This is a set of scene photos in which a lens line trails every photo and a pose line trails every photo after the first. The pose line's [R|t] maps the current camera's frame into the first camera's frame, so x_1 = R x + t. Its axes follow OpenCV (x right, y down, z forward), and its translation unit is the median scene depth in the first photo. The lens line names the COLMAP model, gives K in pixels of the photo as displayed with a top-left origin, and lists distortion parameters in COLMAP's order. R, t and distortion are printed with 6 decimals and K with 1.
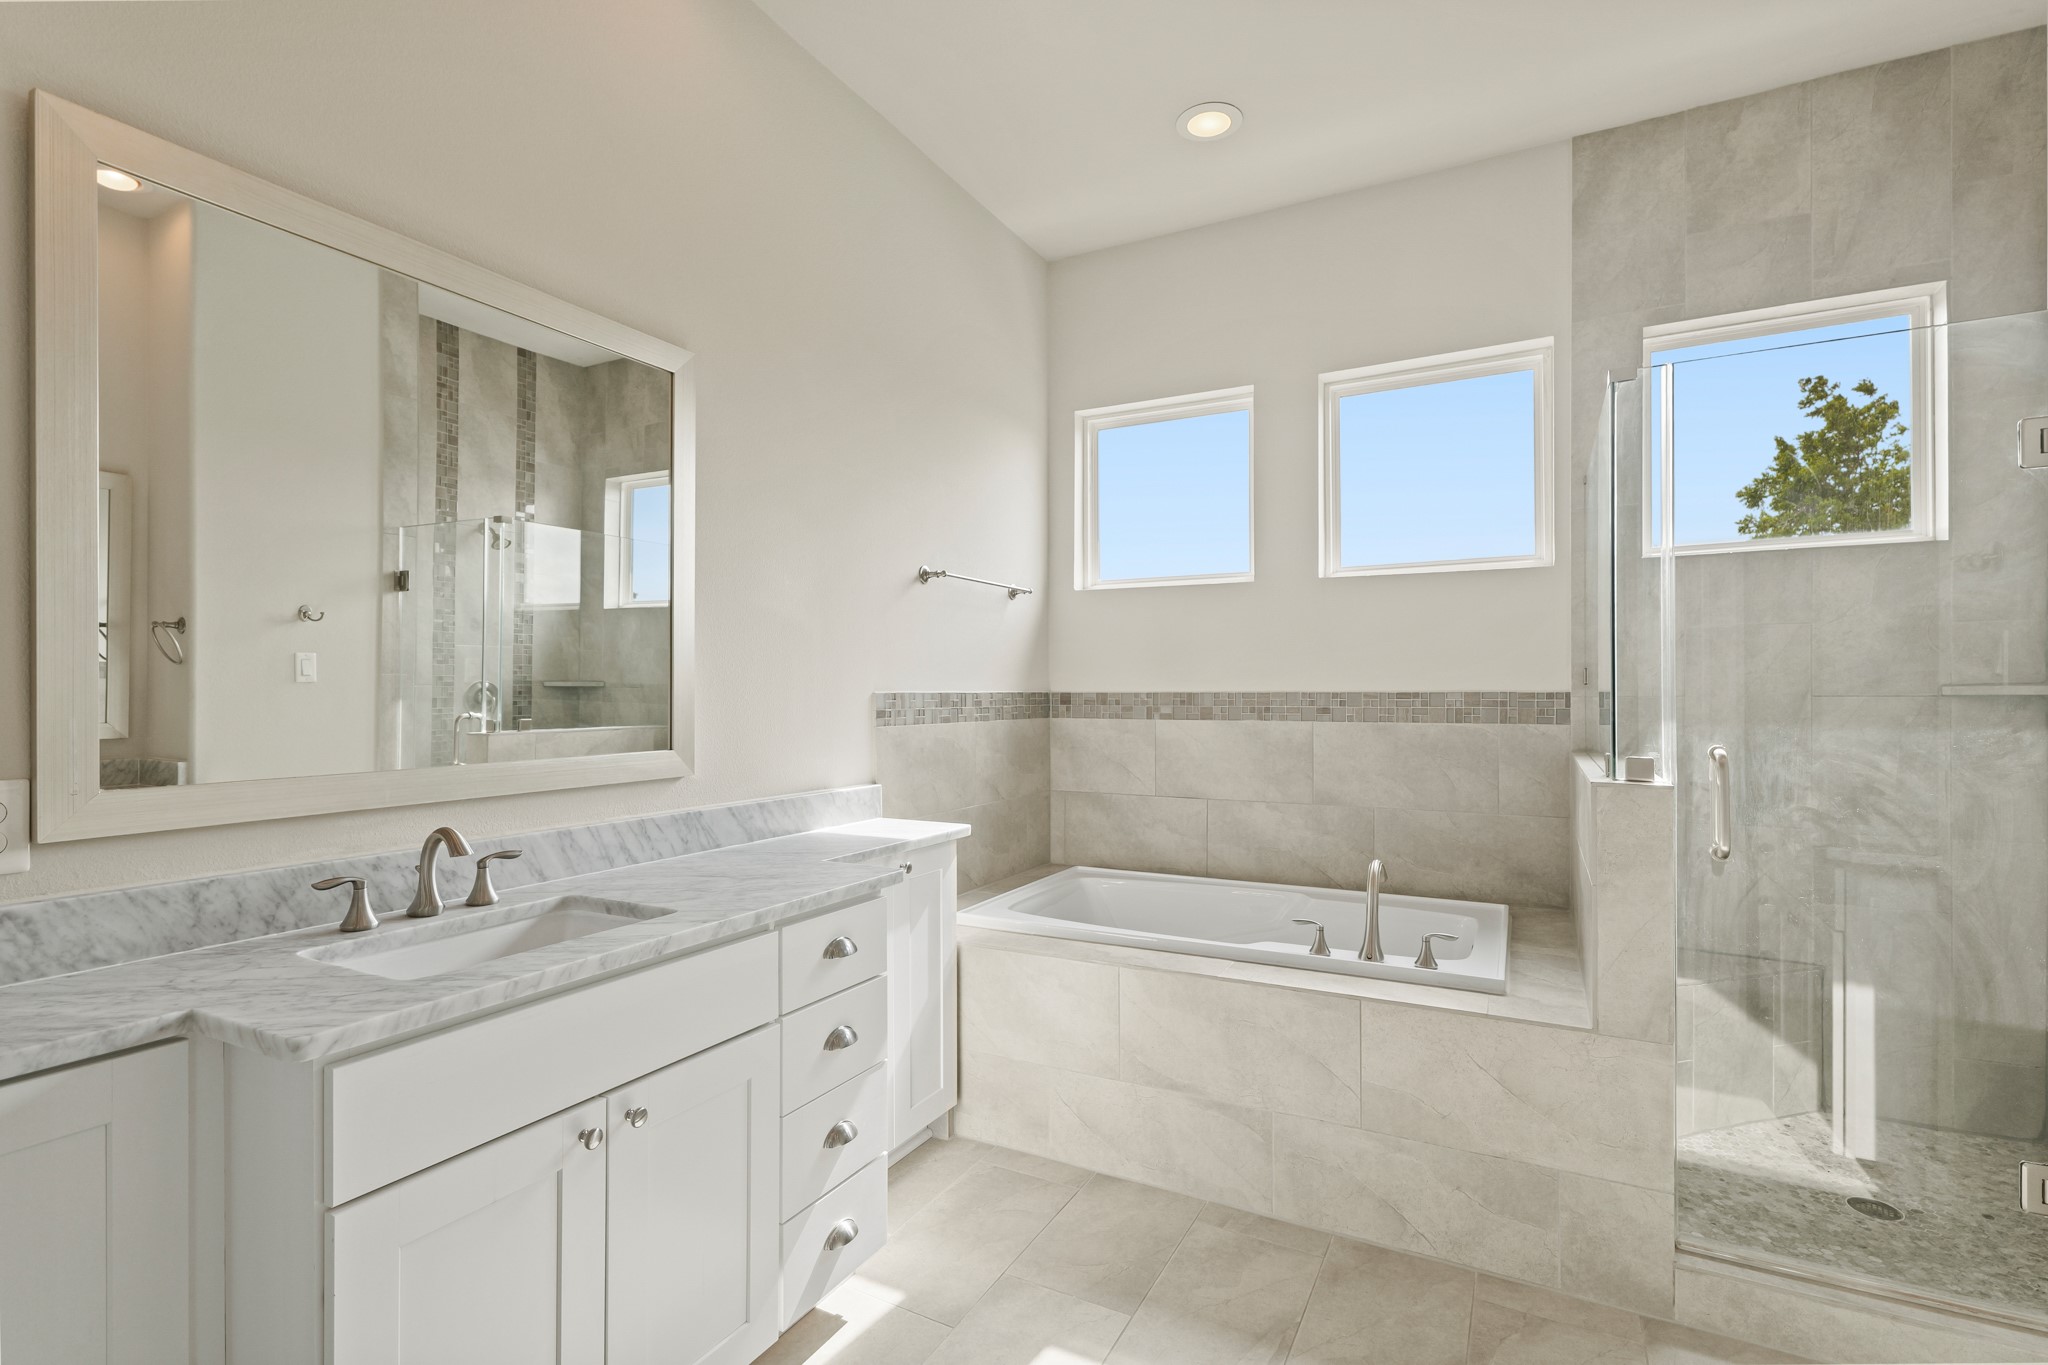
lens RADIAL K [[963.0, 0, 1036.8], [0, 963.0, 683.9], [0, 0, 1]] dist [0.005558, -0.001296]
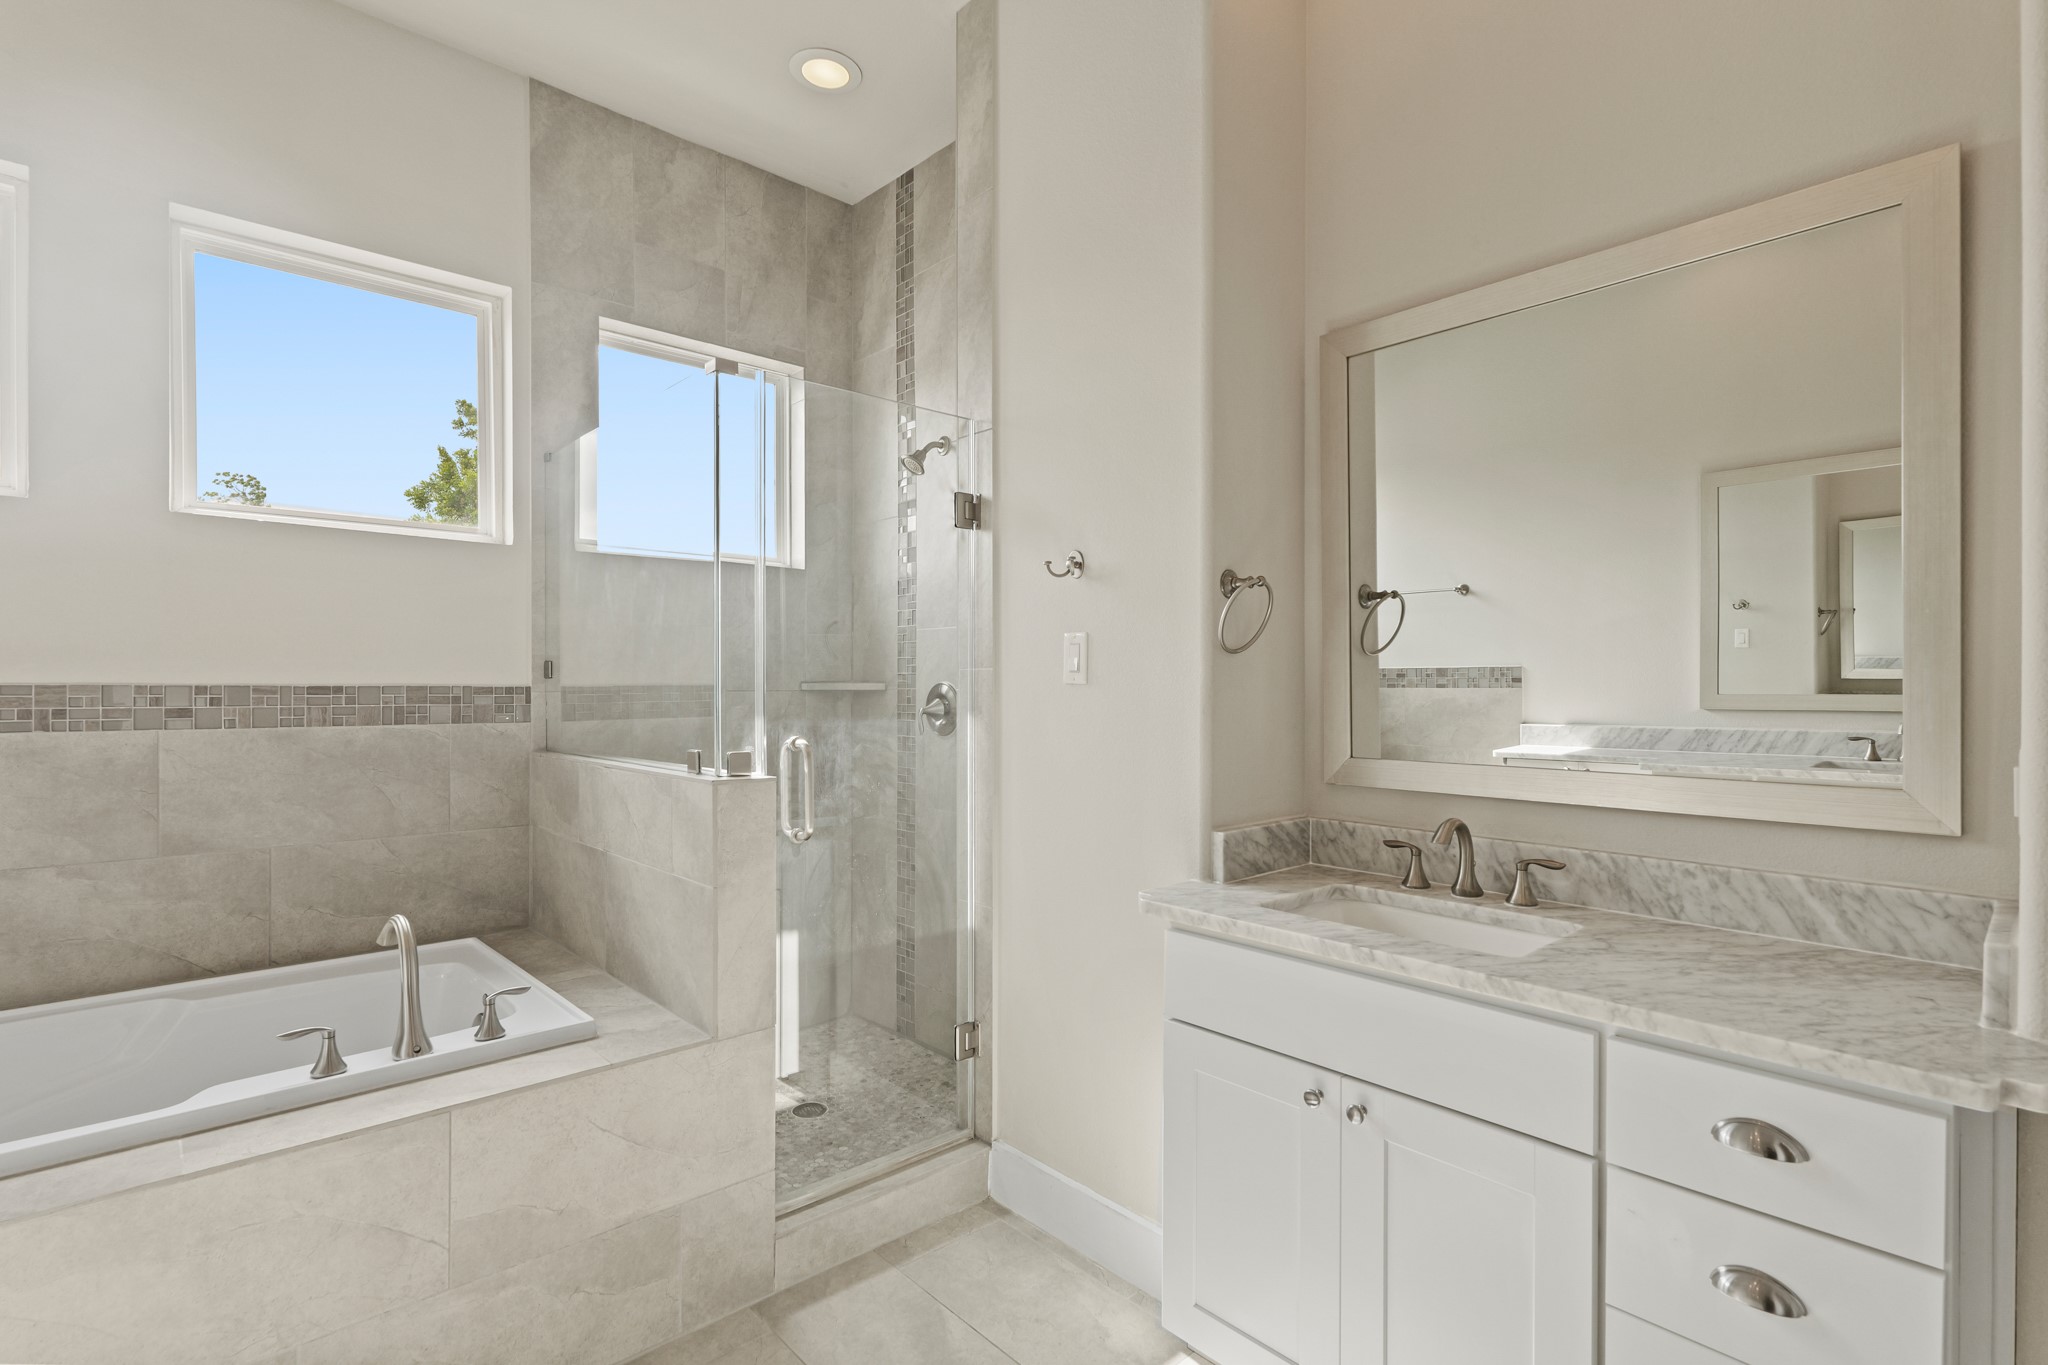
lens RADIAL K [[963.0, 0, 1036.8], [0, 963.0, 683.9], [0, 0, 1]] dist [0.005558, -0.001296]
pose [[0.336444, 0.006614, 0.941680, -0.146429], [-0.012263, 0.999921, -0.002642, 0.002620], [-0.941624, -0.010659, 0.336498, 0.251270]]
